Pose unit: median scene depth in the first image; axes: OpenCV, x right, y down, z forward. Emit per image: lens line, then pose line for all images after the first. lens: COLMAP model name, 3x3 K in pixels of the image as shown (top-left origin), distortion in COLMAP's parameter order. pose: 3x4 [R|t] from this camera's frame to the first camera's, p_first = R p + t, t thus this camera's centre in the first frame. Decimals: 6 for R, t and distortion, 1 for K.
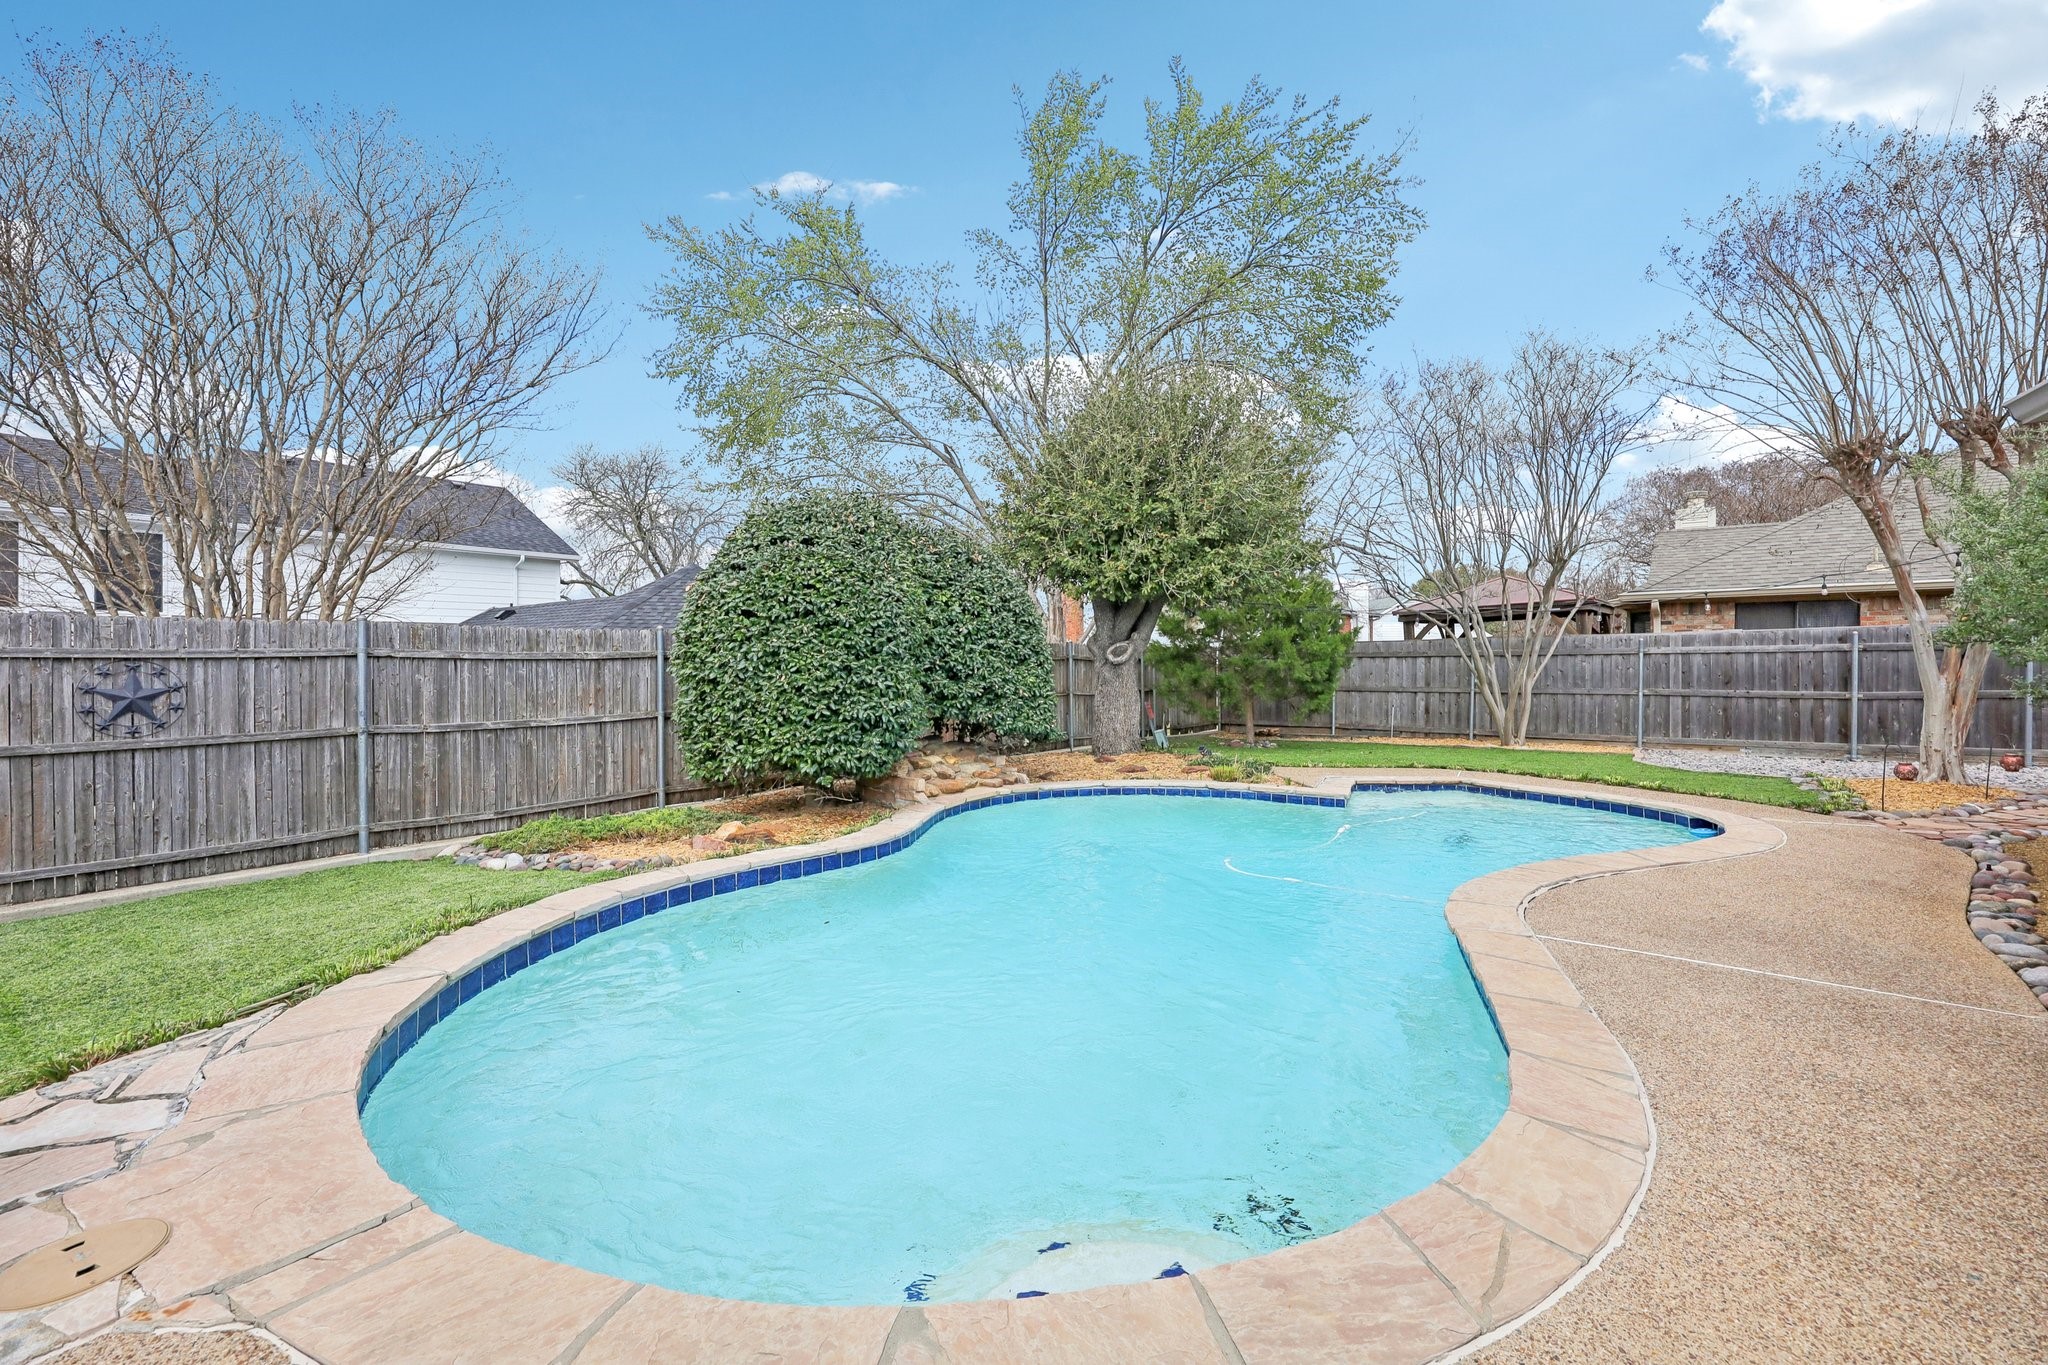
lens RADIAL K [[847.0, 0, 1017.4], [0, 847.0, 668.4], [0, 0, 1]] dist [-0.001982, -0.000603]
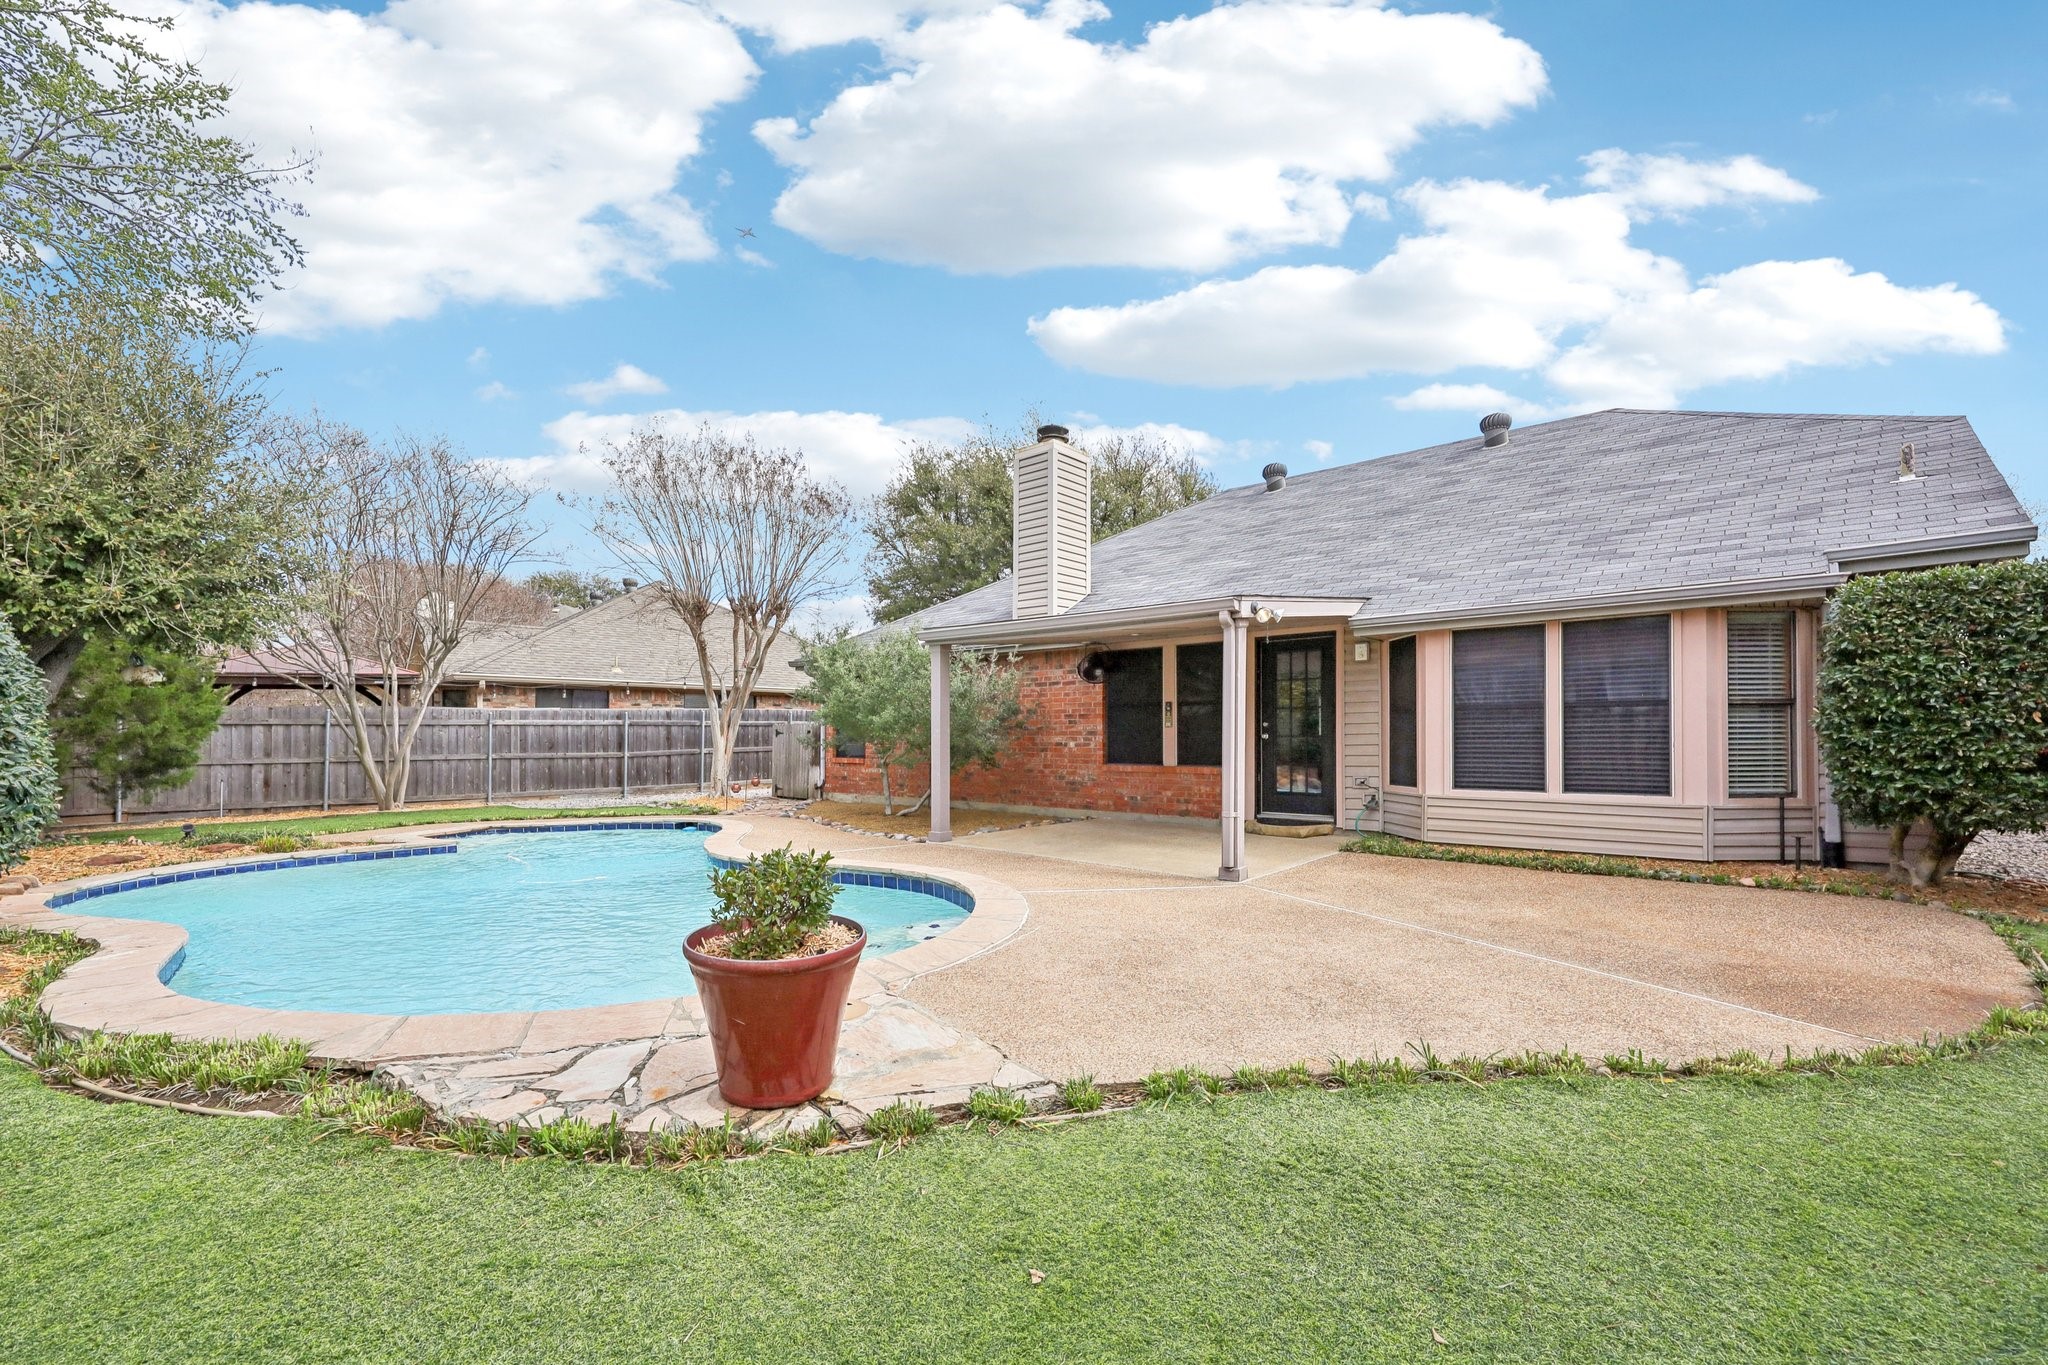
lens RADIAL K [[847.0, 0, 1044.9], [0, 847.0, 739.1], [0, 0, 1]] dist [-0.001982, -0.000603]
pose [[0.146563, 0.001760, 0.989200, -0.539079], [0.009798, 0.999947, -0.003231, 0.022829], [-0.989153, 0.010166, 0.146538, 0.053350]]
